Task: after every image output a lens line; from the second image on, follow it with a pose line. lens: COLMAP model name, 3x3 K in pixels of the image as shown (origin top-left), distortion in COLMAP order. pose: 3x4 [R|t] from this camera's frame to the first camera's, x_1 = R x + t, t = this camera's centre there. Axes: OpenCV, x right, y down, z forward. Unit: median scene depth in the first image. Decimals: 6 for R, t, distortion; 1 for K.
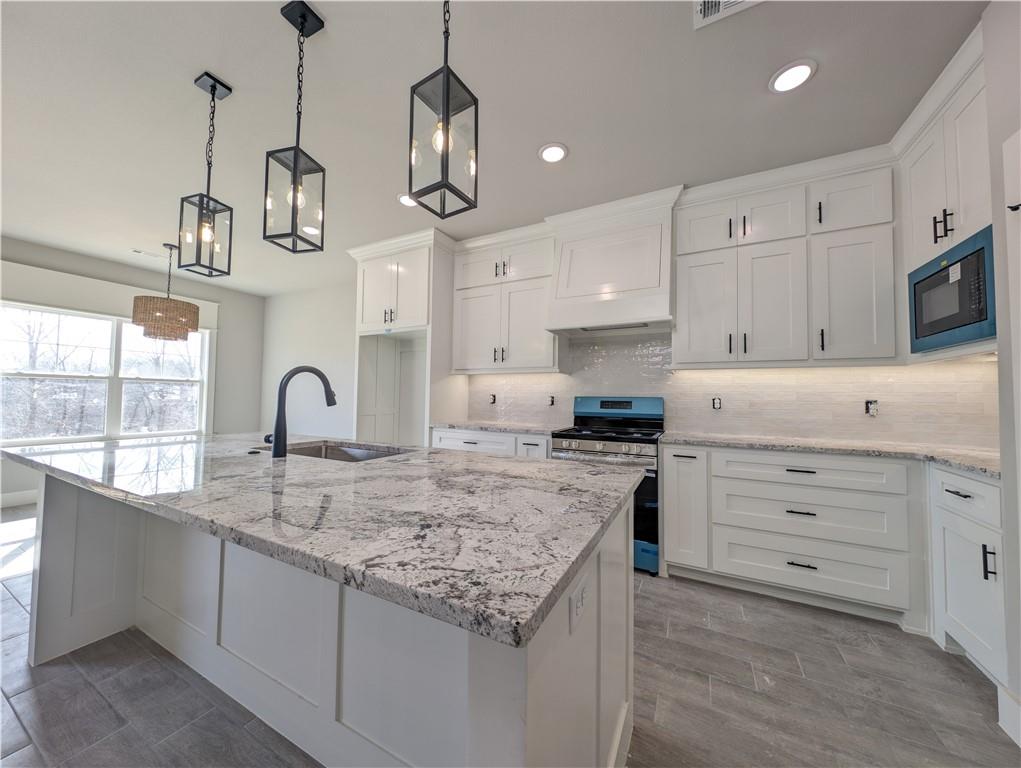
lens RADIAL K [[361.3, 0, 507.7], [0, 361.3, 383.7], [0, 0, 1]] dist [0.013803, -0.005550]
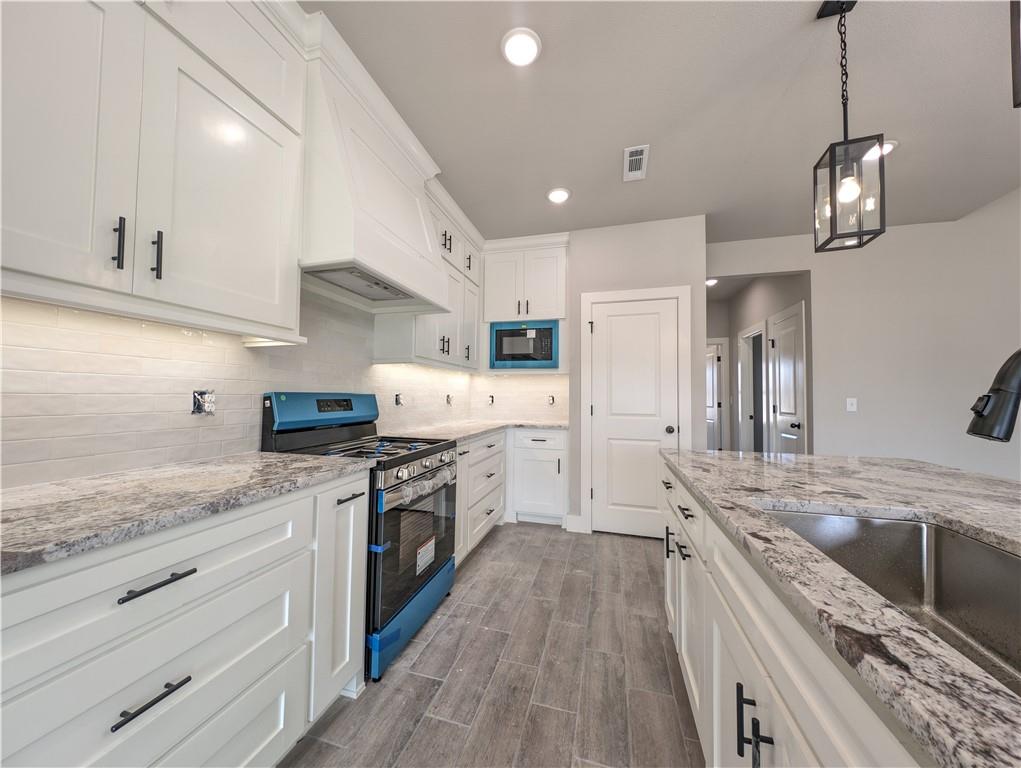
lens RADIAL K [[361.3, 0, 507.7], [0, 361.3, 383.7], [0, 0, 1]] dist [0.013803, -0.005550]
pose [[-0.206351, 0.017582, 0.978320, -0.531791], [-0.050230, 0.998330, -0.028536, 0.030837], [-0.977188, -0.055030, -0.205124, 1.111092]]
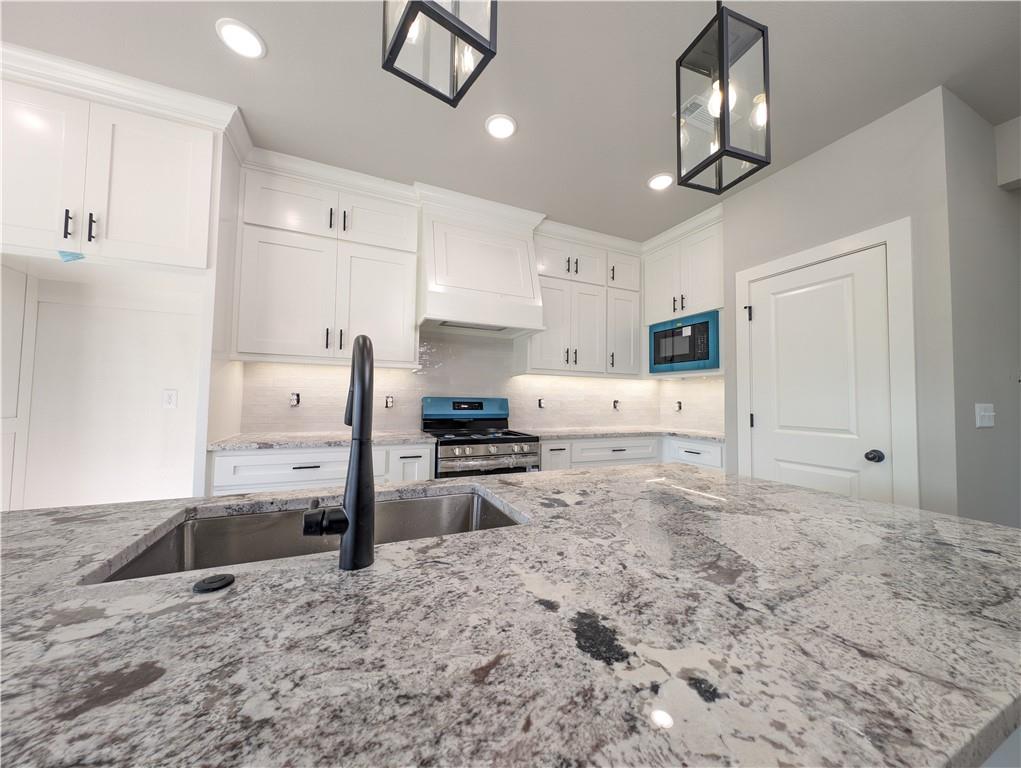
lens RADIAL K [[361.3, 0, 507.7], [0, 361.3, 383.7], [0, 0, 1]] dist [0.013803, -0.005550]
pose [[0.622492, 0.030755, 0.782021, -0.534709], [-0.035839, 0.999300, -0.010772, 0.006880], [-0.781805, -0.021321, 0.623159, 0.409572]]
